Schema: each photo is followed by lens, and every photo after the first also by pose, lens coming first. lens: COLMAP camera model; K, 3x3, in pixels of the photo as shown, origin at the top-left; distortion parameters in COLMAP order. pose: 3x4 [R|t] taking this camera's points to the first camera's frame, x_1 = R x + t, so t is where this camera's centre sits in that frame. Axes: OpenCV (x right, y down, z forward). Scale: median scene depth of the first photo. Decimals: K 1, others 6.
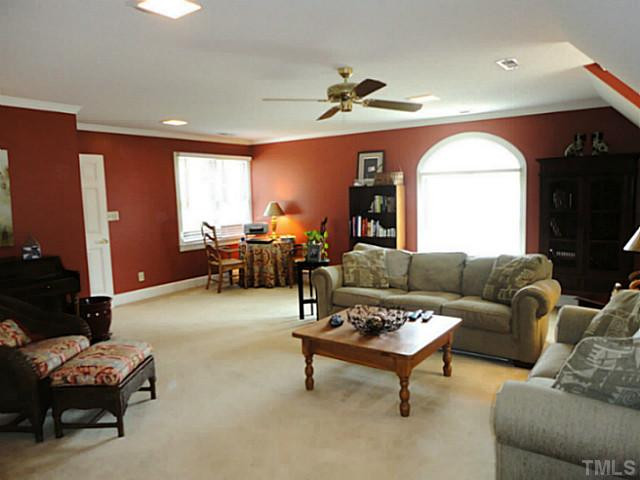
lens RADIAL K [[465.5, 0, 320.9], [0, 465.5, 238.6], [0, 0, 1]] dist [-0.008115, 0.005752]
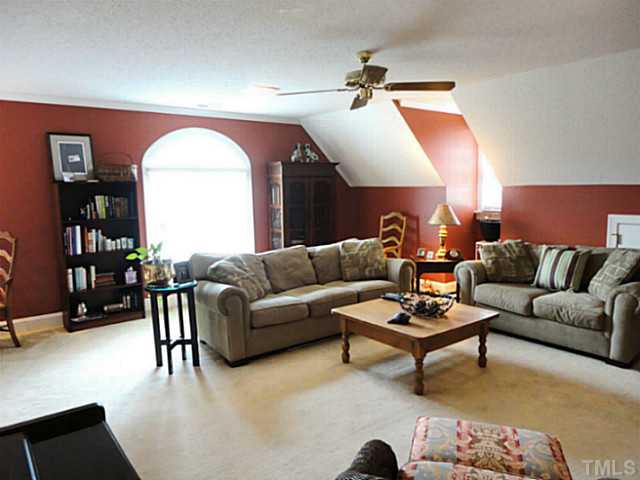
lens RADIAL K [[465.5, 0, 320.5], [0, 465.5, 240.9], [0, 0, 1]] dist [-0.008115, 0.005752]
pose [[0.267645, -0.102523, 0.958048, -0.499456], [0.099315, 0.991962, 0.078408, -0.043887], [-0.958386, 0.074163, 0.275675, 0.464242]]
